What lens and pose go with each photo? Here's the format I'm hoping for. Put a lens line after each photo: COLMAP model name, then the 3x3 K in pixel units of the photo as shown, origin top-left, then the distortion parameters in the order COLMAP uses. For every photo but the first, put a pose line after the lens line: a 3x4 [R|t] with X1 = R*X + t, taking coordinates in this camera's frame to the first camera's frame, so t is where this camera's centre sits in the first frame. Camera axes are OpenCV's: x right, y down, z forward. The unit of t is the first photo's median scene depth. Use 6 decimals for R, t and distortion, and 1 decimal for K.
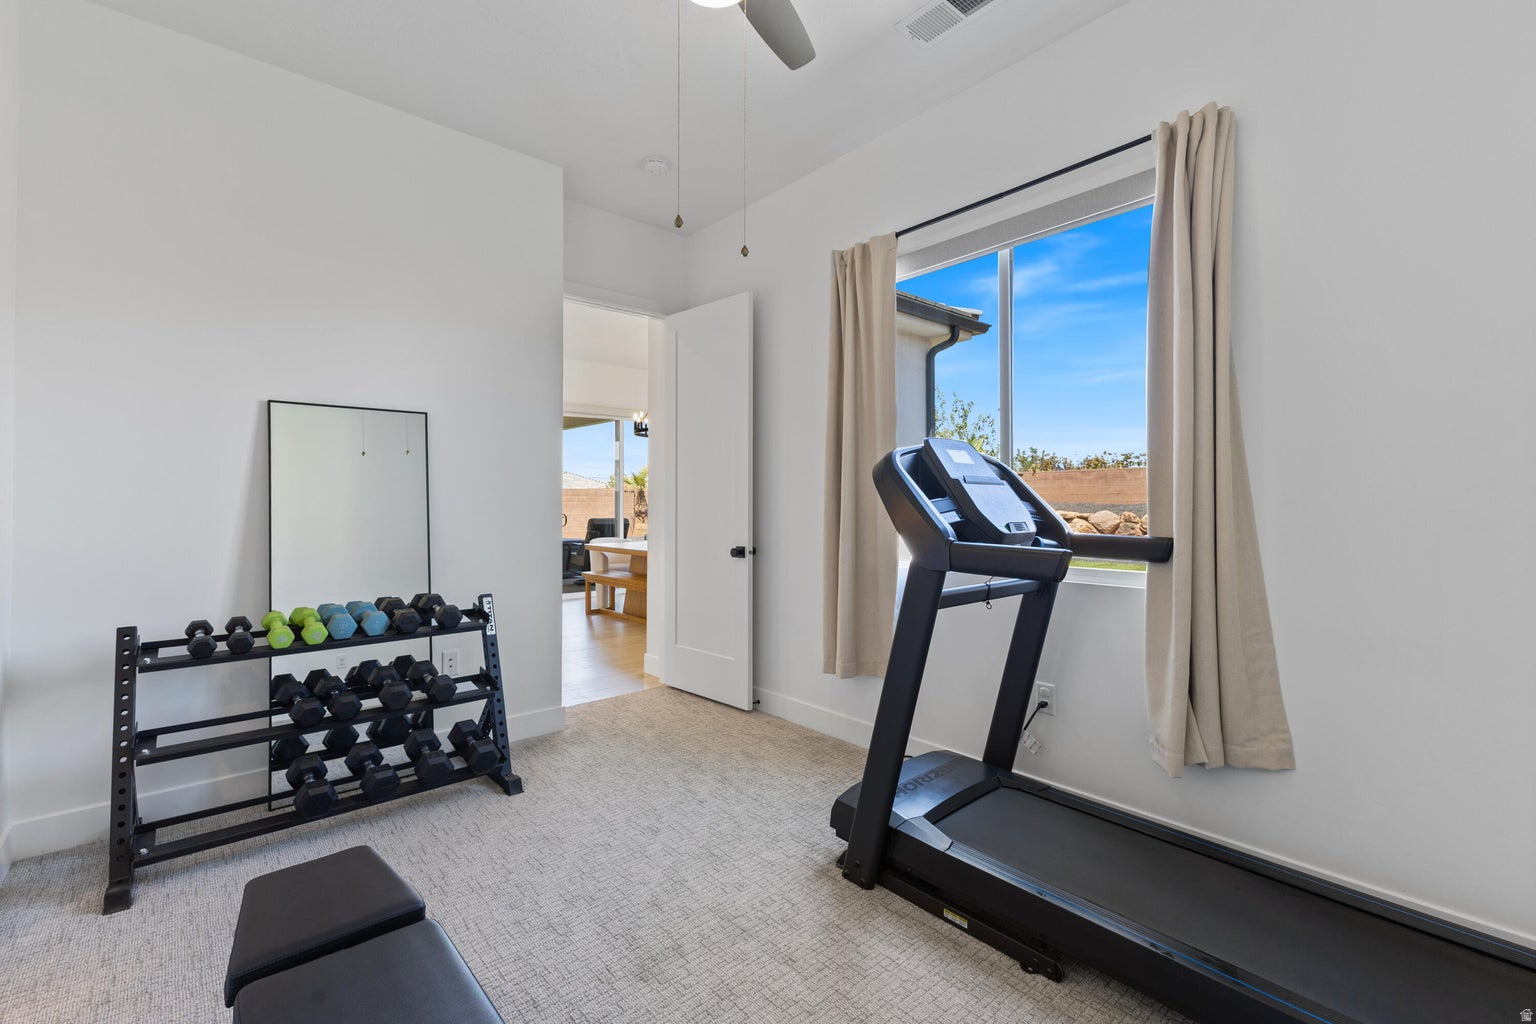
lens RADIAL K [[665.9, 0, 773.6], [0, 665.9, 501.7], [0, 0, 1]] dist [0.003703, -0.002903]
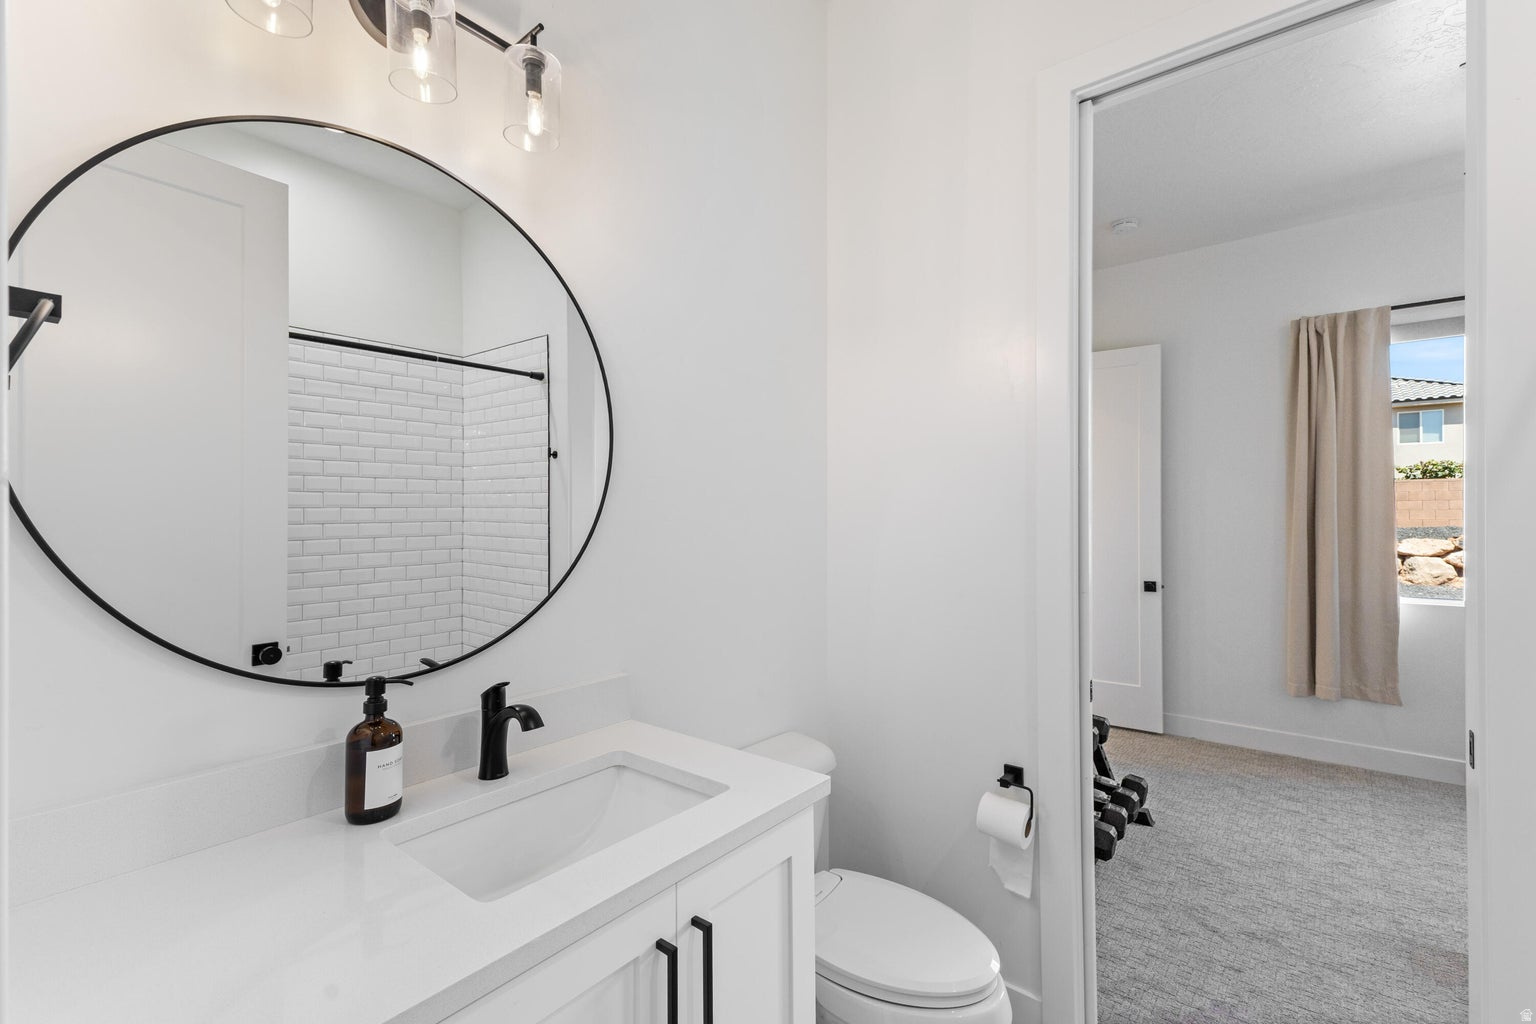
lens RADIAL K [[665.9, 0, 763.3], [0, 665.9, 513.0], [0, 0, 1]] dist [0.003703, -0.002903]
pose [[0.990614, -0.007648, 0.136478, -0.959640], [0.008972, 0.999918, -0.009087, -0.045485], [-0.136397, 0.010226, 0.990601, 0.021619]]
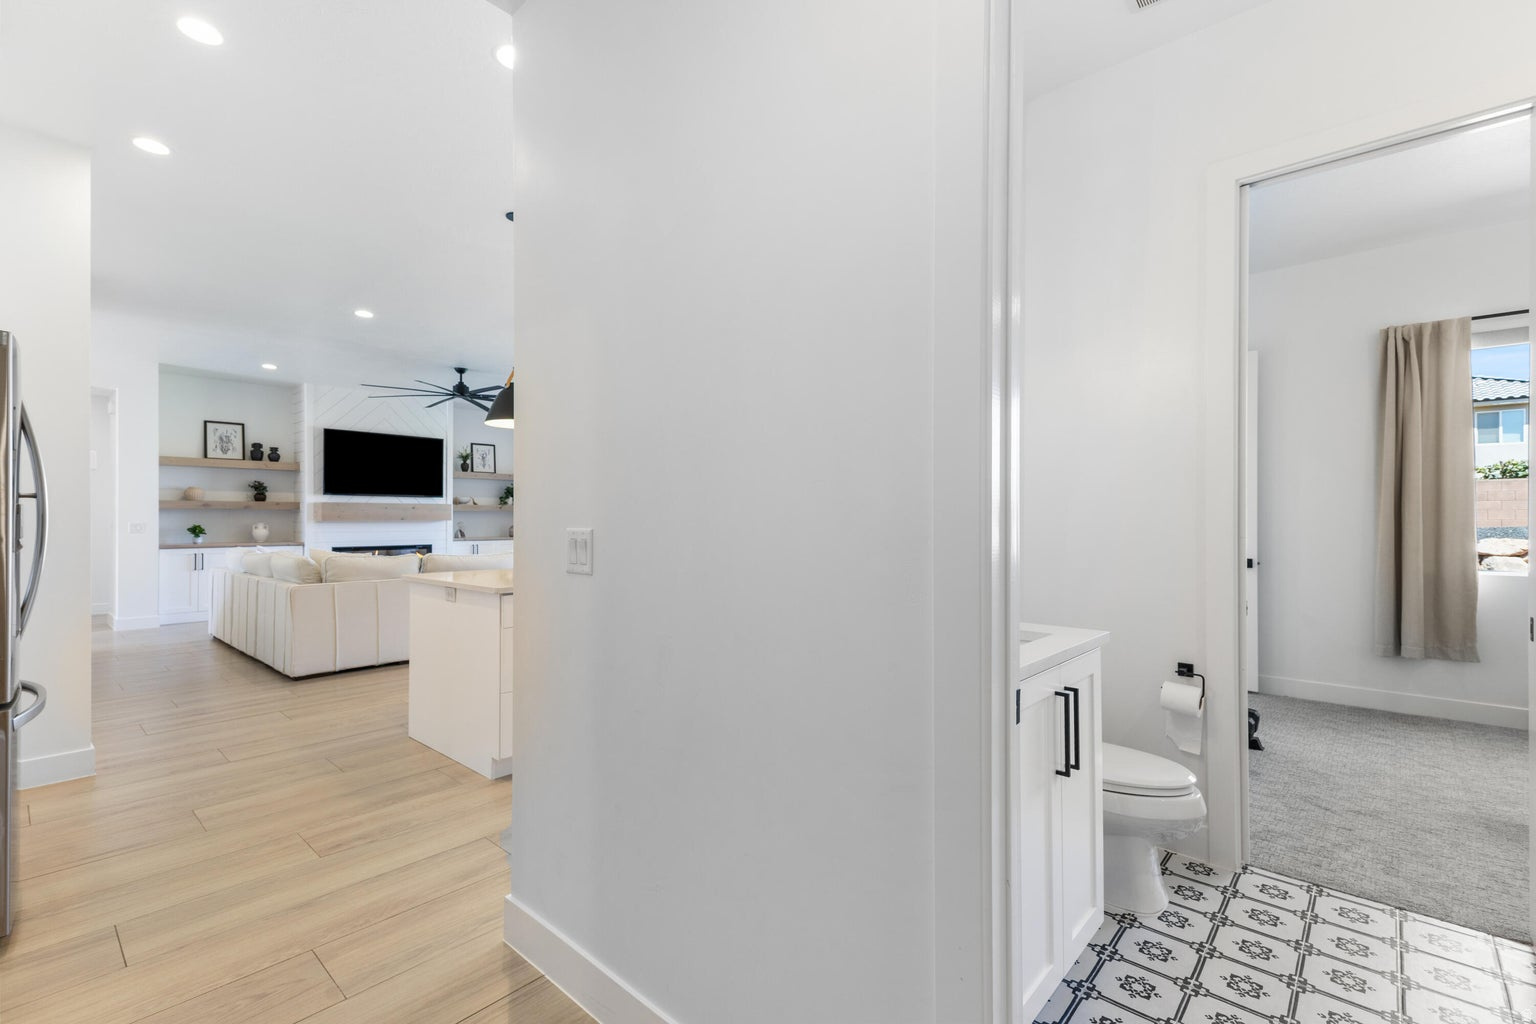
lens RADIAL K [[665.9, 0, 764.6], [0, 665.9, 519.7], [0, 0, 1]] dist [0.003703, -0.002903]
pose [[0.996765, -0.005446, 0.080188, -1.216346], [0.005992, 0.999960, -0.006565, -0.003128], [-0.080149, 0.007024, 0.996758, -0.178578]]
